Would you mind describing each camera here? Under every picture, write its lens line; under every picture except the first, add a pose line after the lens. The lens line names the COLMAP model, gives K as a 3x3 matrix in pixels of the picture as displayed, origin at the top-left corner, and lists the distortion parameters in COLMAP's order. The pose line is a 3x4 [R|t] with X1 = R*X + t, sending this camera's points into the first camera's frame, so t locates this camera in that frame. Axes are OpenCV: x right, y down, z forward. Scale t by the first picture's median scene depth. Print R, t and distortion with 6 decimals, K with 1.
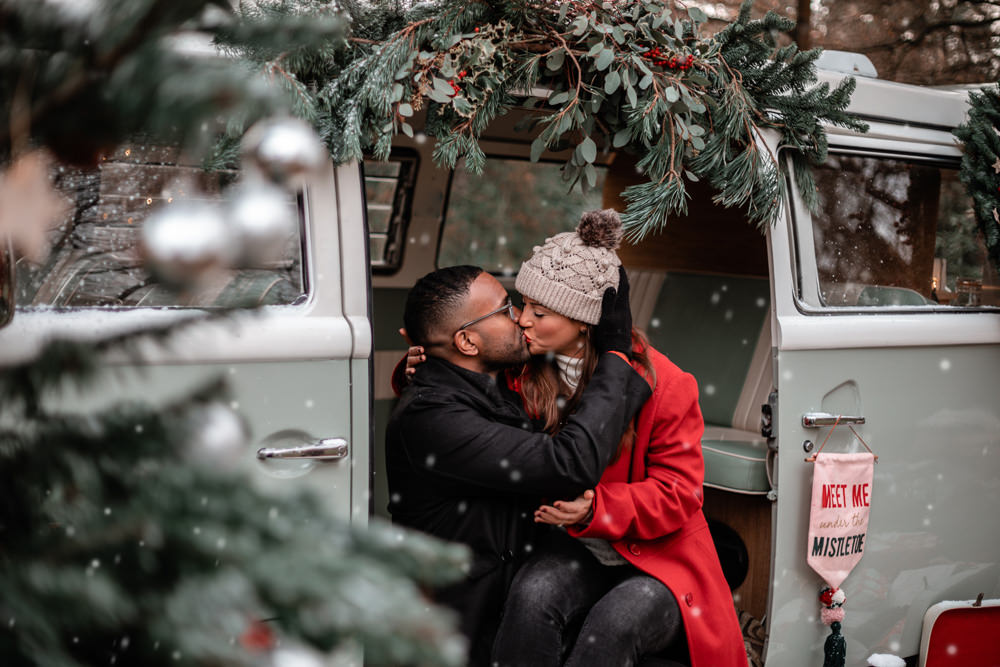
lens RADIAL K [[1479.9, 0, 552.6], [0, 1479.9, 333.7], [0, 0, 1]] dist [-0.219119, -0.000193]
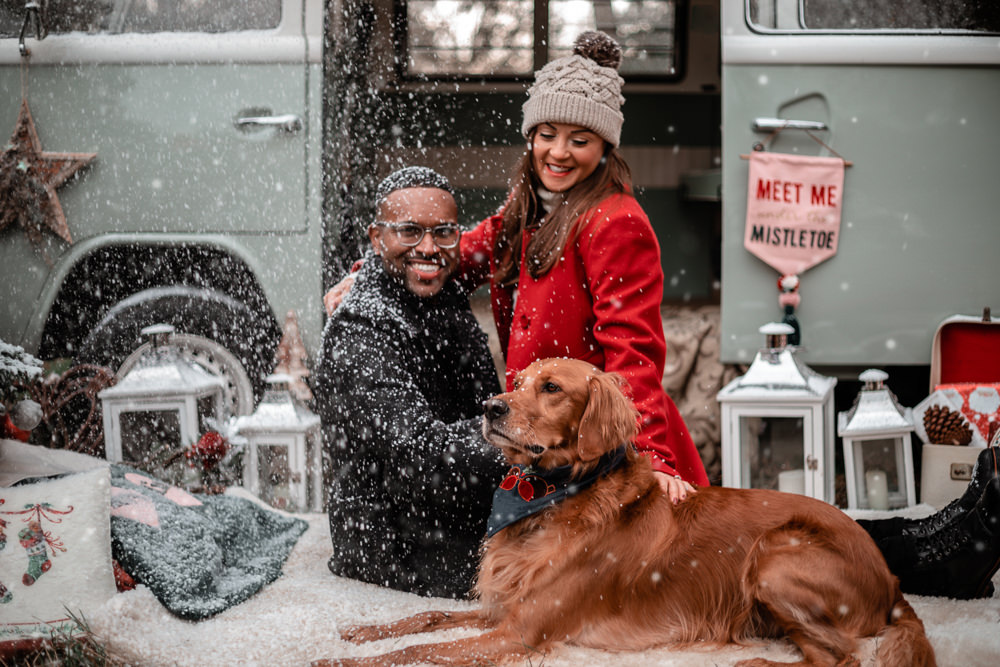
lens RADIAL K [[1459.3, 0, 500.0], [0, 1459.3, 333.5], [0, 0, 1]] dist [-0.109713, -0.056731]
pose [[0.755097, 0.010666, -0.655526, 0.803679], [-0.017058, 0.999849, -0.003381, 0.239702], [0.655391, 0.013735, 0.755165, 0.015104]]
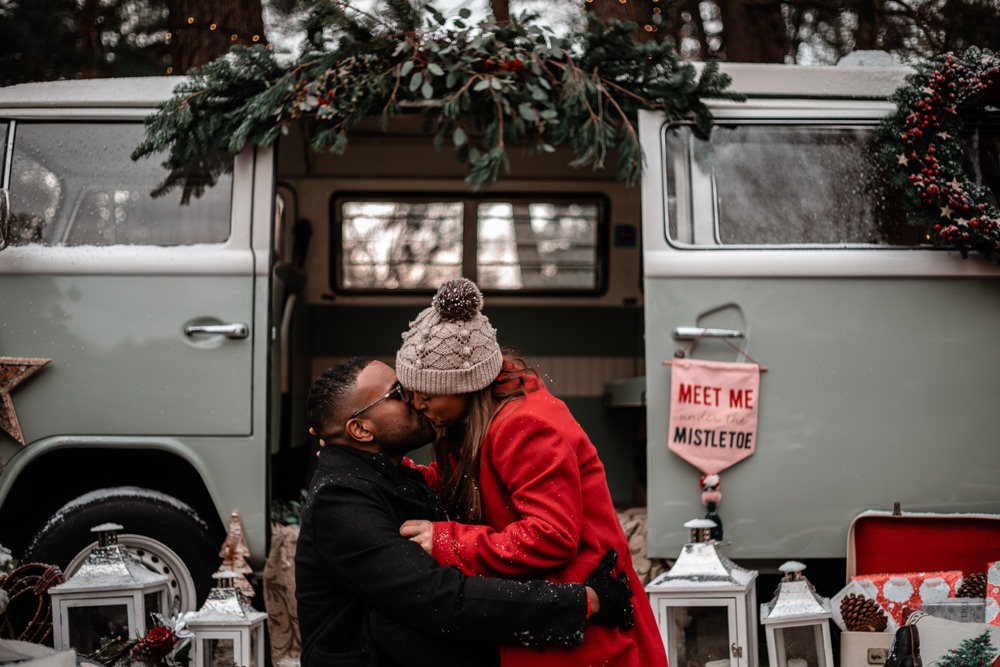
lens RADIAL K [[1494.9, 0, 500.0], [0, 1494.9, 333.5], [0, 0, 1]] dist [-0.108300, -0.005027]
pose [[0.790968, -0.085797, -0.605813, 0.850761], [-0.009837, 0.988209, -0.152798, 0.262653], [0.611779, 0.126818, 0.780797, -0.067812]]
